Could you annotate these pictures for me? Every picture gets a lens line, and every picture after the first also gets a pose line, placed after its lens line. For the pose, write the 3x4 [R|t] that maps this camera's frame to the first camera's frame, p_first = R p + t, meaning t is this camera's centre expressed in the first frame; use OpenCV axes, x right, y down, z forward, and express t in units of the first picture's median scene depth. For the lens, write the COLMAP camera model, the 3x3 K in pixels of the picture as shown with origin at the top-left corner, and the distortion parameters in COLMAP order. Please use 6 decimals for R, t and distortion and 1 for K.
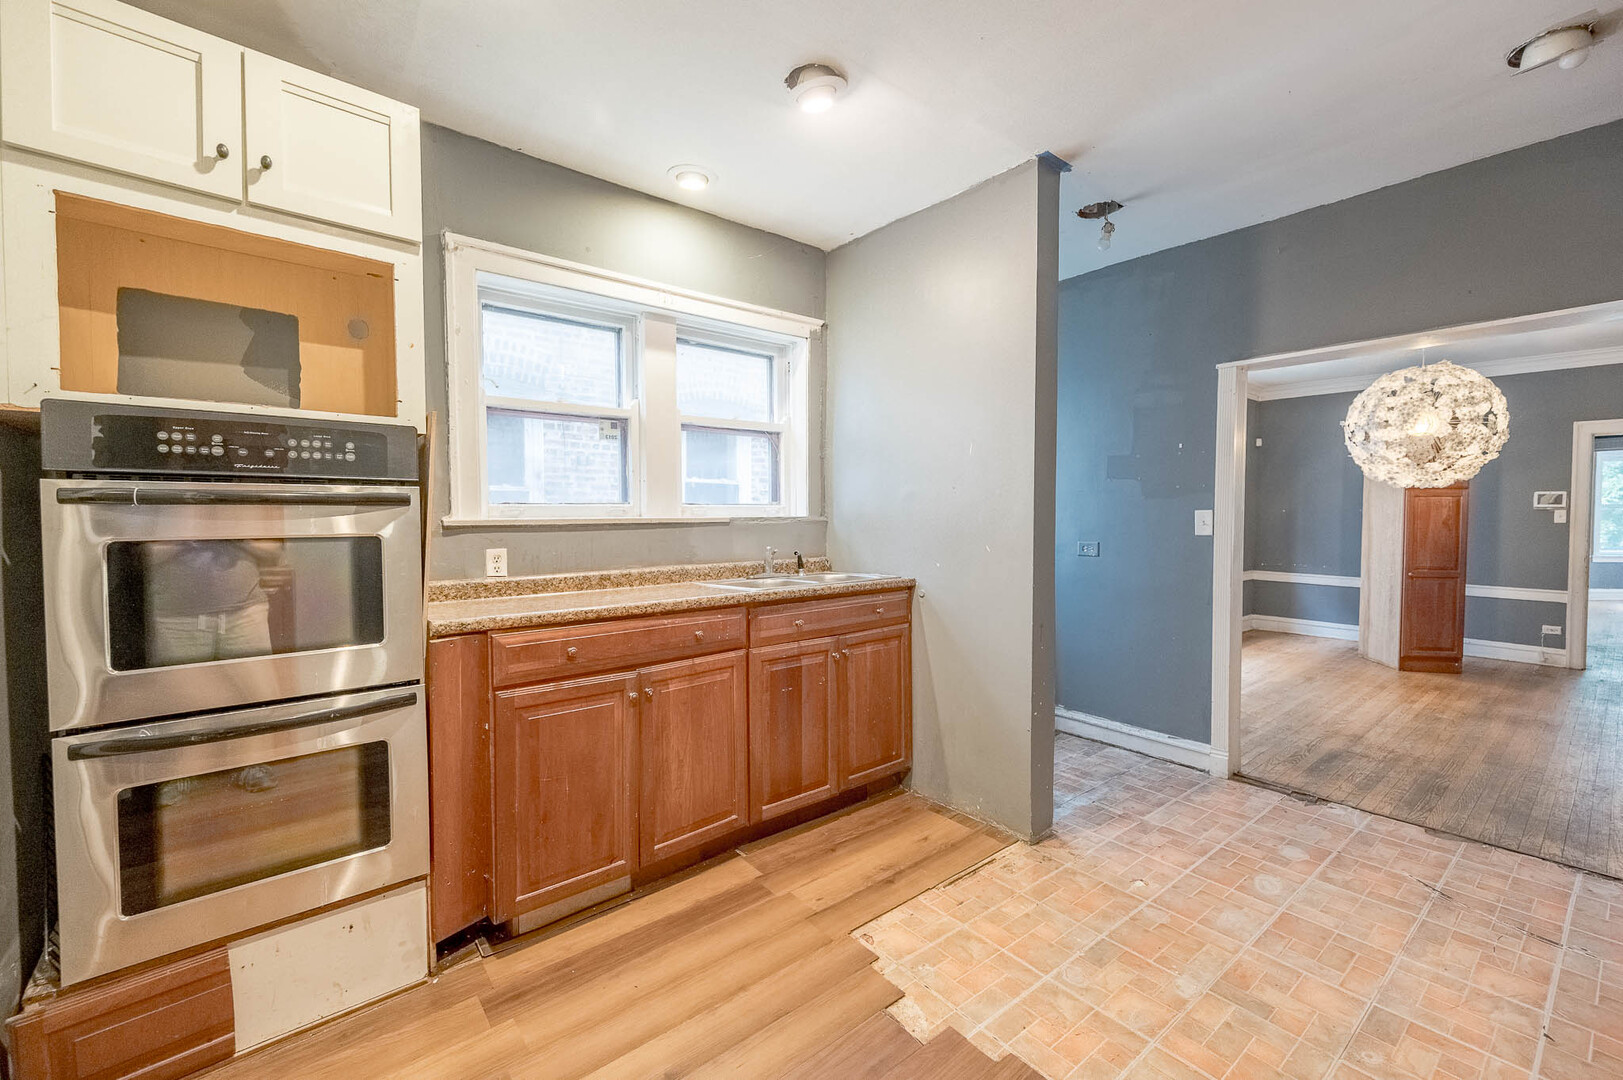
lens RADIAL K [[656.5, 0, 817.1], [0, 656.5, 535.6], [0, 0, 1]] dist [-0.001562, -0.000964]
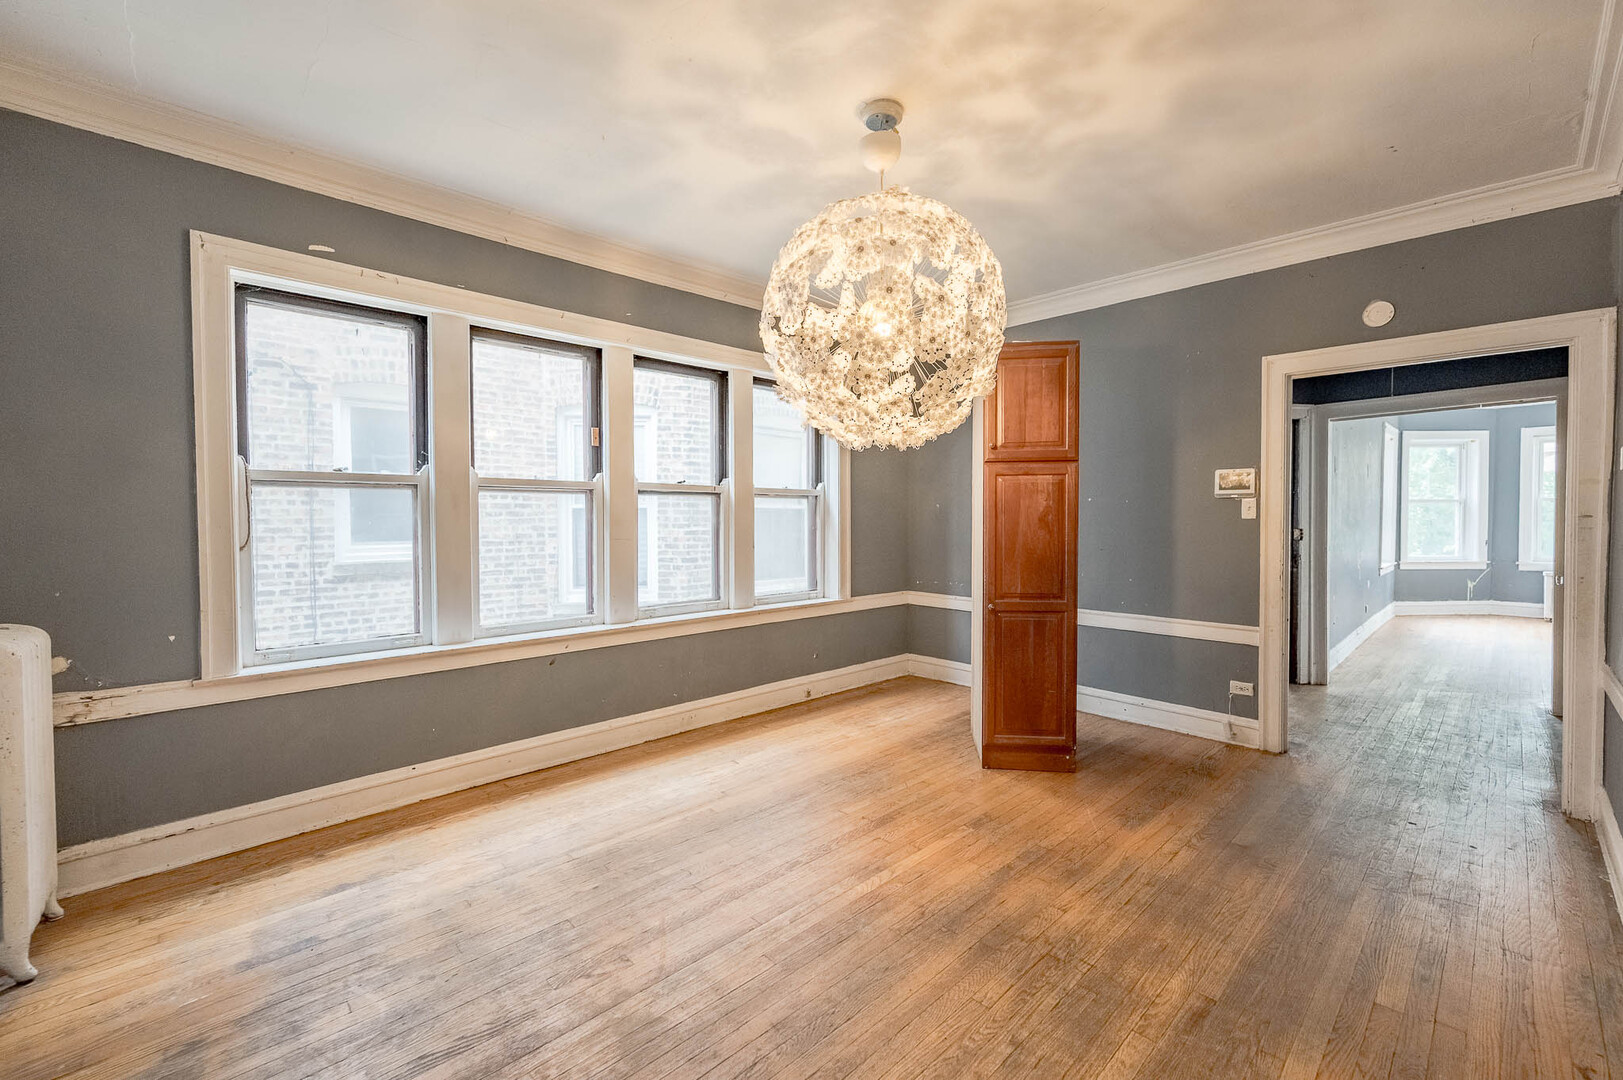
lens RADIAL K [[656.5, 0, 820.0], [0, 656.5, 537.0], [0, 0, 1]] dist [-0.001562, -0.000964]
pose [[0.996908, -0.008129, 0.078153, 0.676389], [0.008453, 0.999957, -0.003821, -0.002927], [-0.078118, 0.004470, 0.996934, 0.403570]]
